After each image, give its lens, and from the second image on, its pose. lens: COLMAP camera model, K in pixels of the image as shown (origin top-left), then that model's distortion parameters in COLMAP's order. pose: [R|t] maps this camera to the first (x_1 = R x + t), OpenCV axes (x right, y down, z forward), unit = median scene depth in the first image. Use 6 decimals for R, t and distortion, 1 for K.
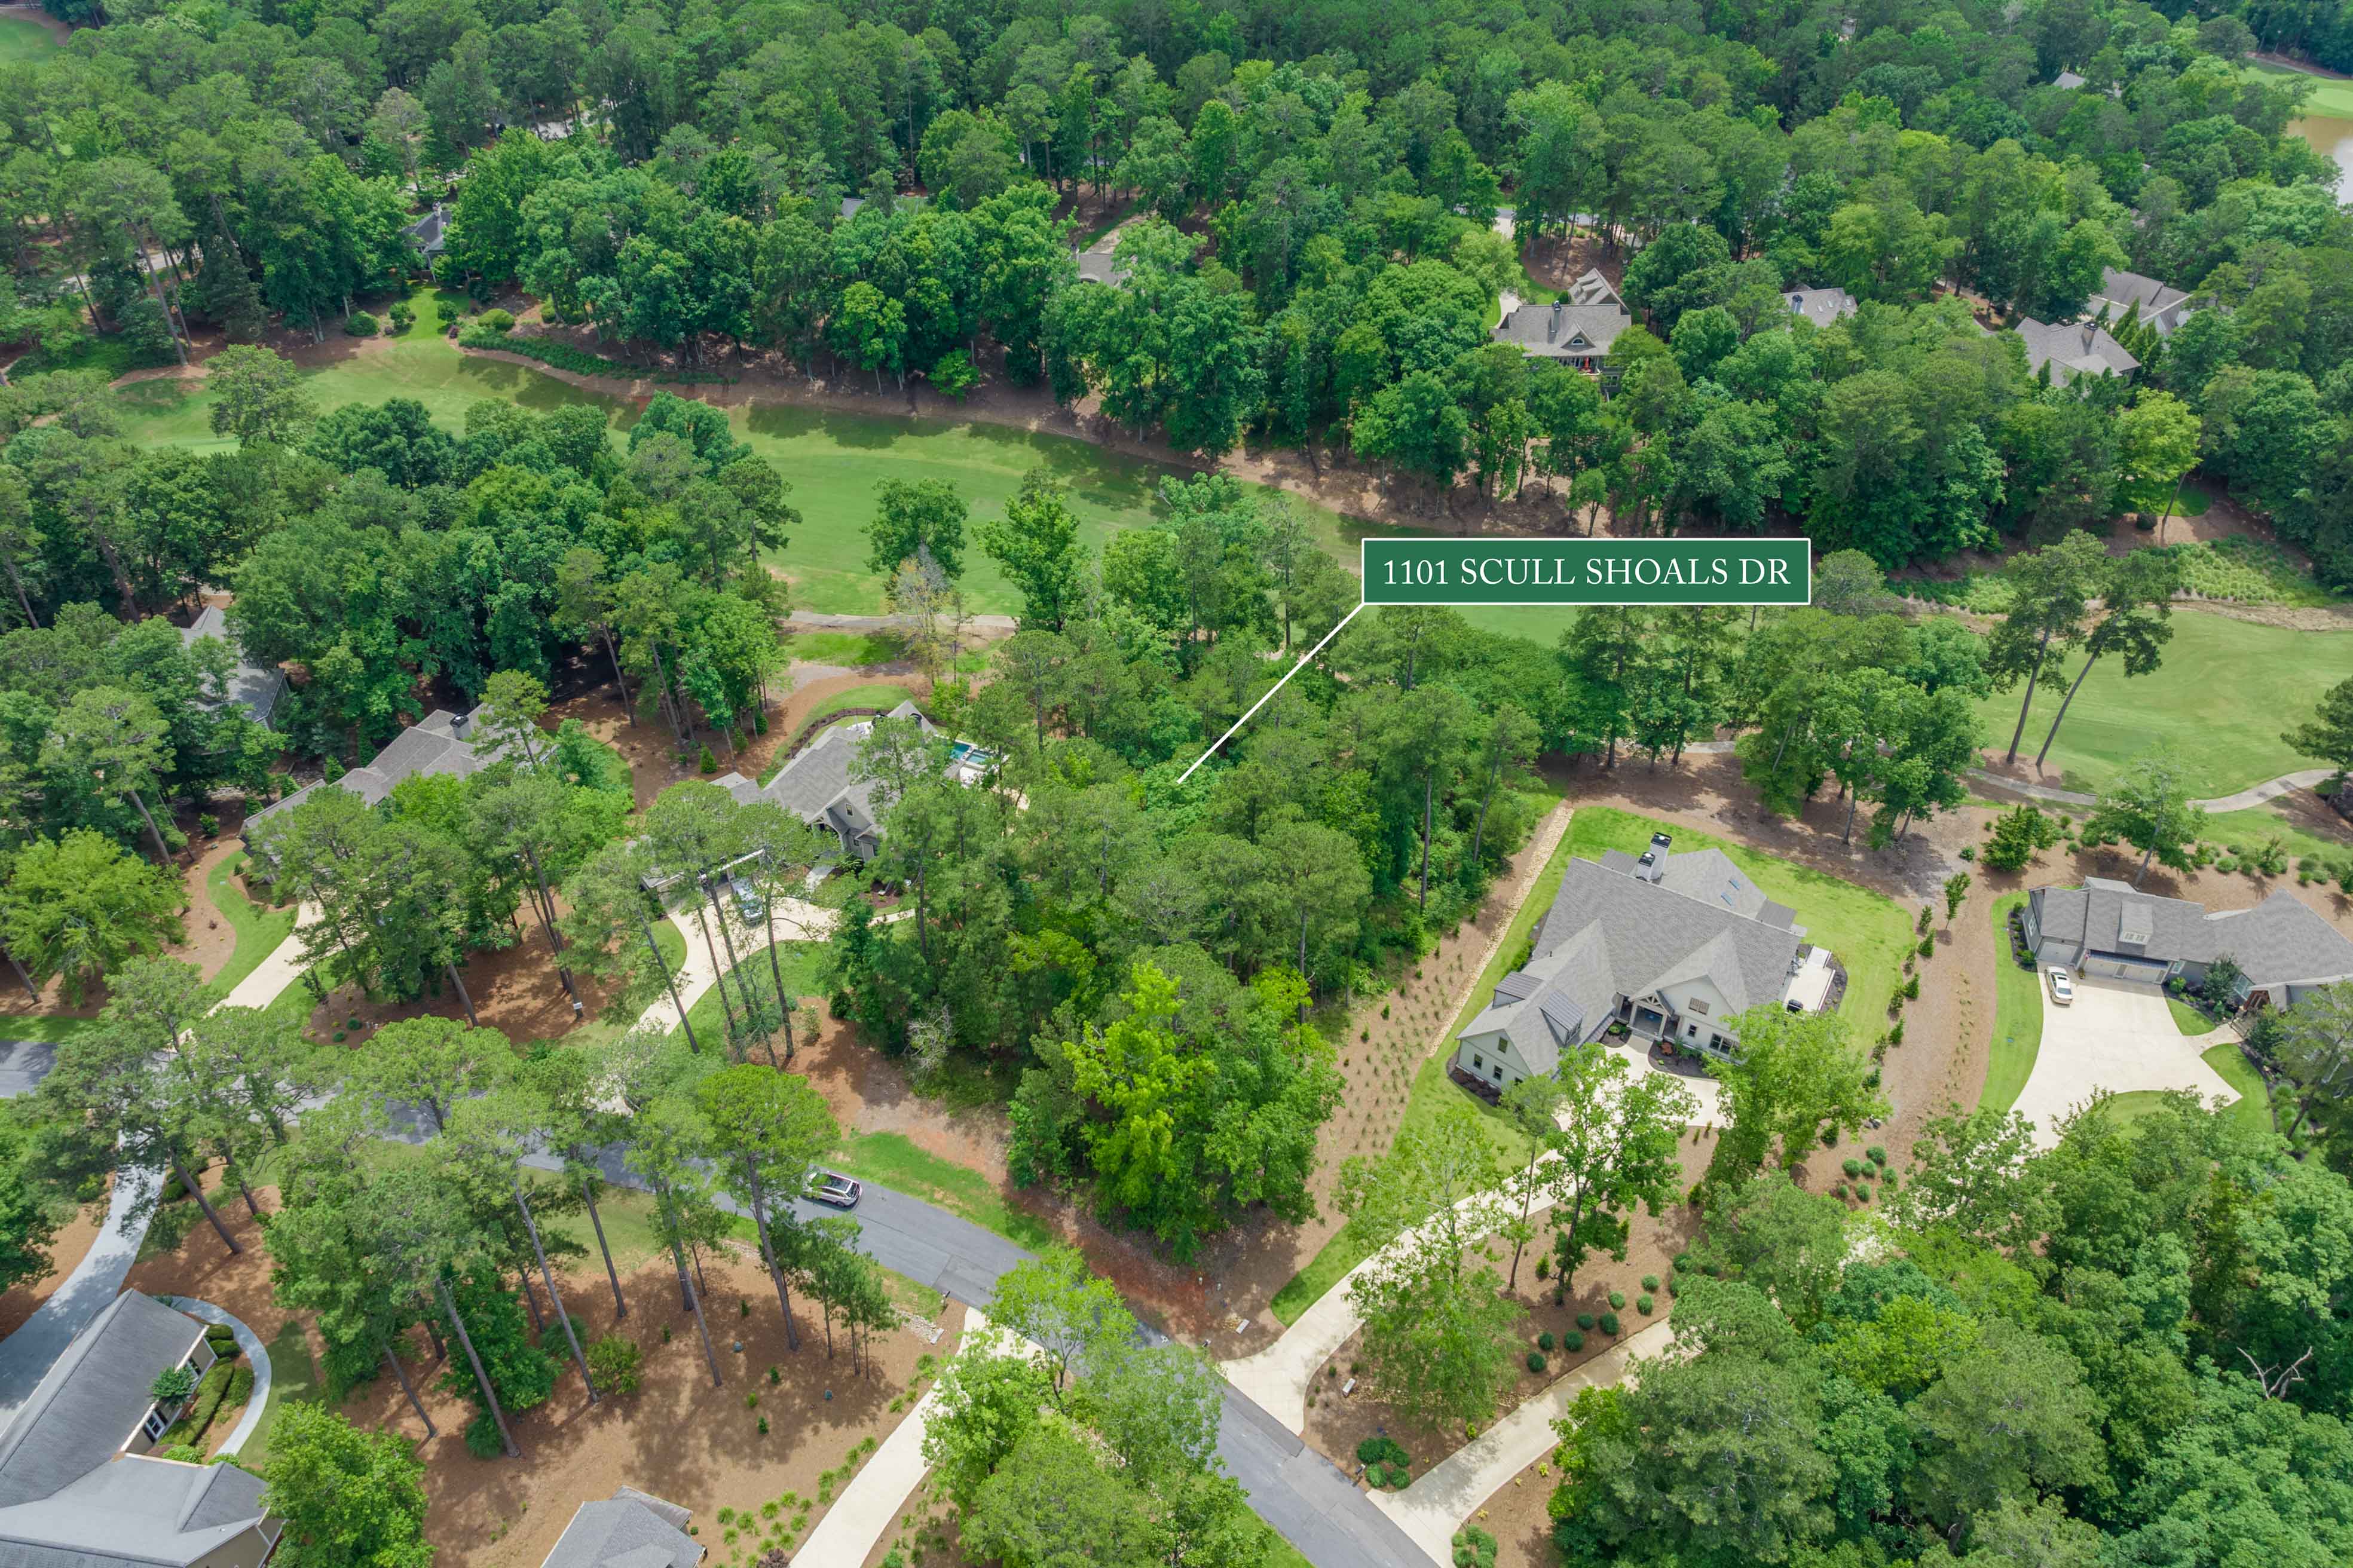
lens RADIAL K [[1650.5, 0, 1176.5], [0, 1650.5, 784.0], [0, 0, 1]] dist [-0.035310, -0.001755]
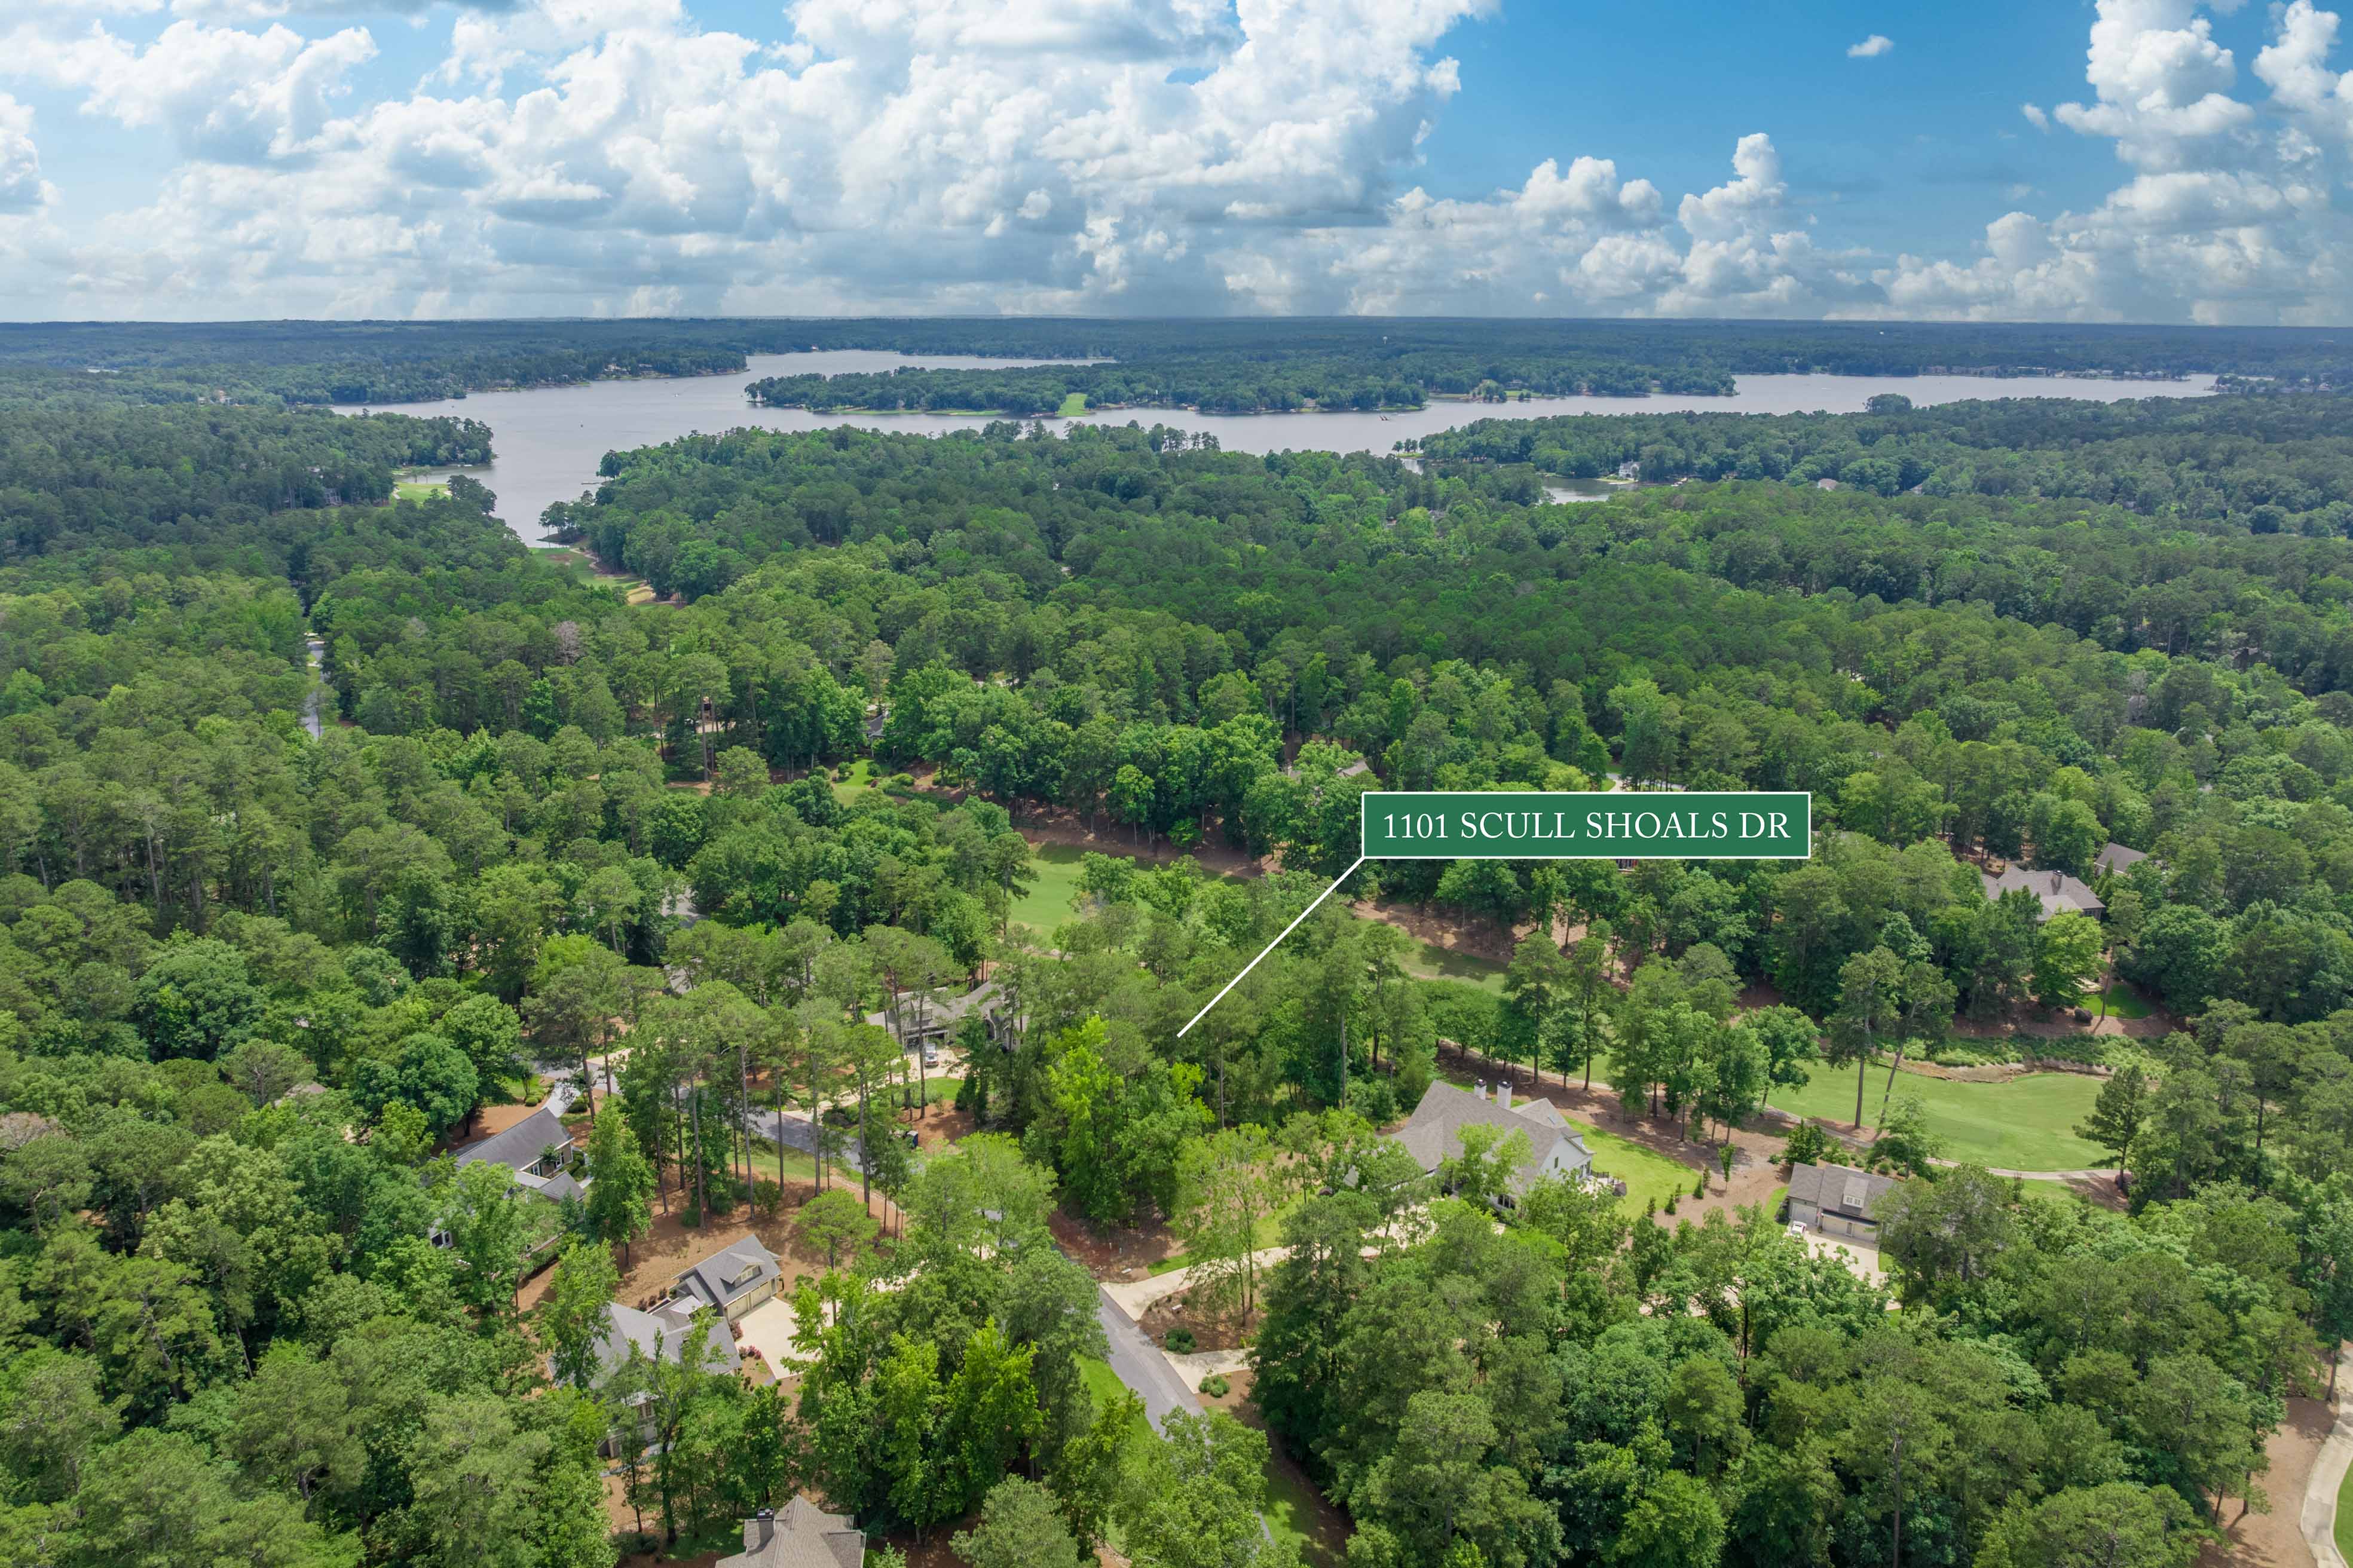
lens RADIAL K [[1637.0, 0, 1176.5], [0, 1637.0, 784.0], [0, 0, 1]] dist [-0.032517, -0.003508]
pose [[0.961264, 0.078909, -0.264092, 0.251862], [-0.173513, 0.917706, -0.357364, 0.242038], [0.214159, 0.389344, 0.895850, -0.324230]]
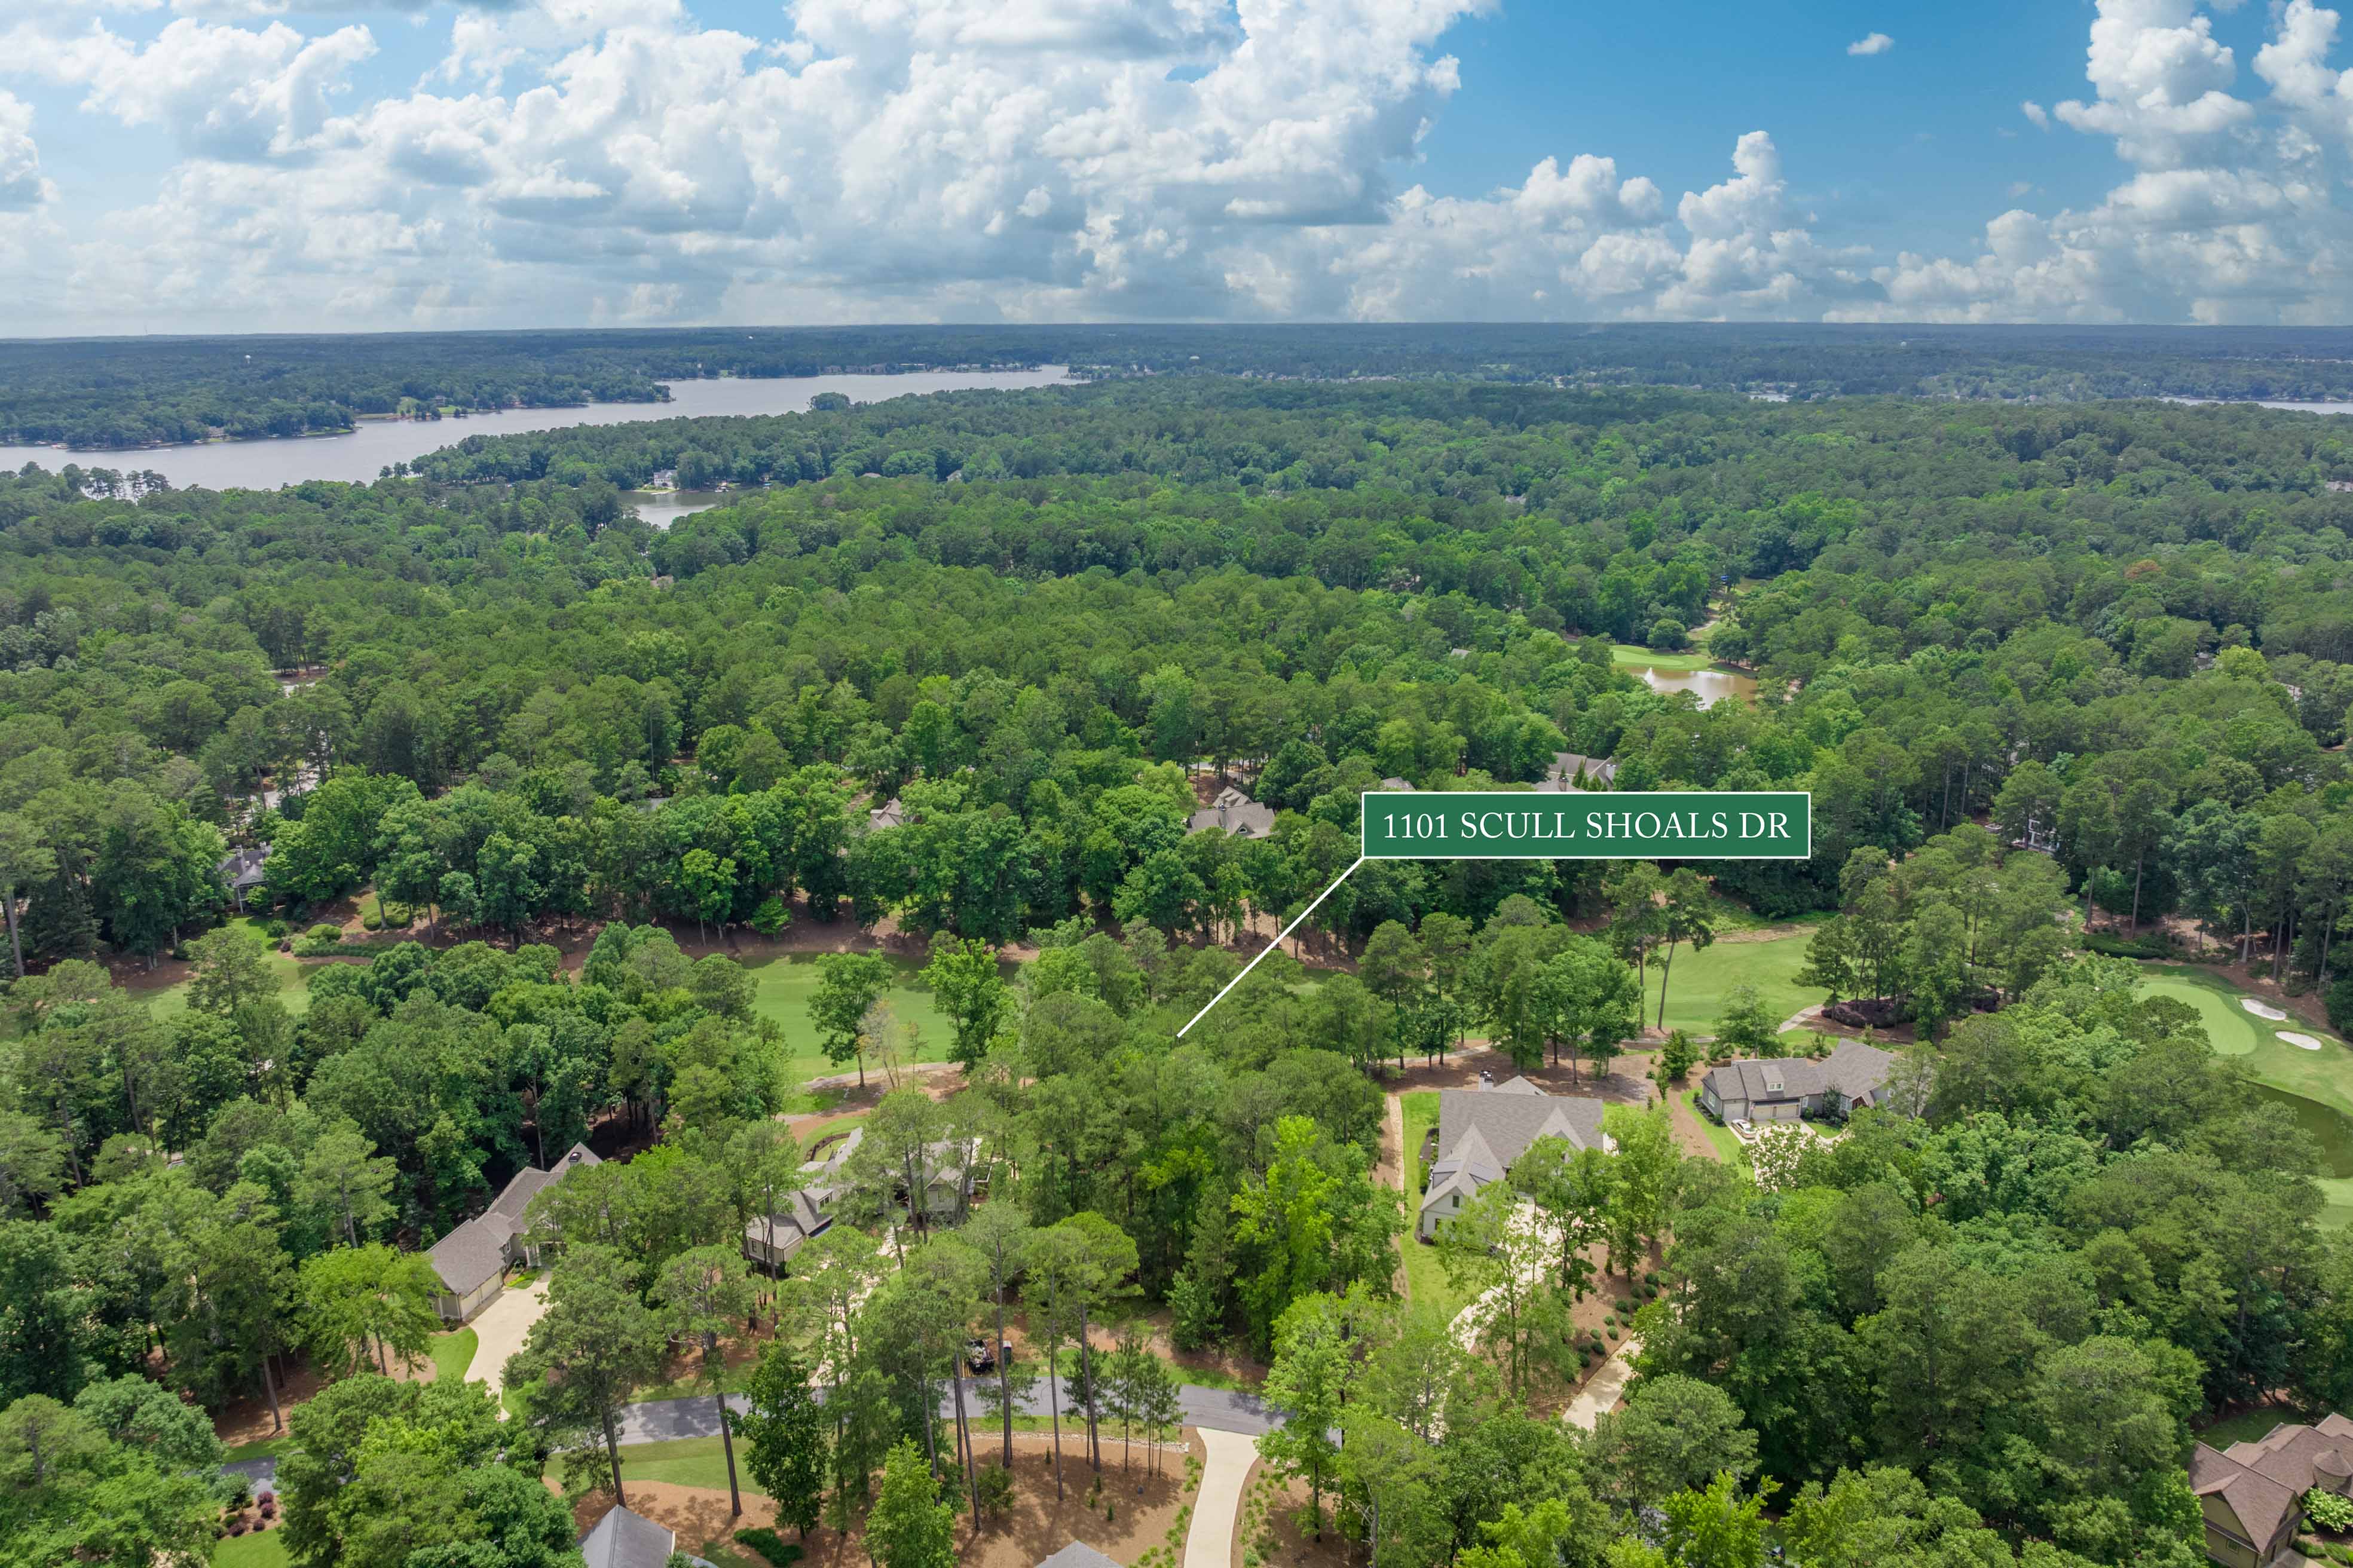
lens RADIAL K [[1632.0, 0, 1178.6], [0, 1632.0, 811.8], [0, 0, 1]] dist [-0.027293, -0.021399]
pose [[0.930584, -0.109275, 0.349388, -0.289543], [0.230753, 0.916023, -0.328109, 0.154428], [-0.284193, 0.385955, 0.877652, -0.180580]]
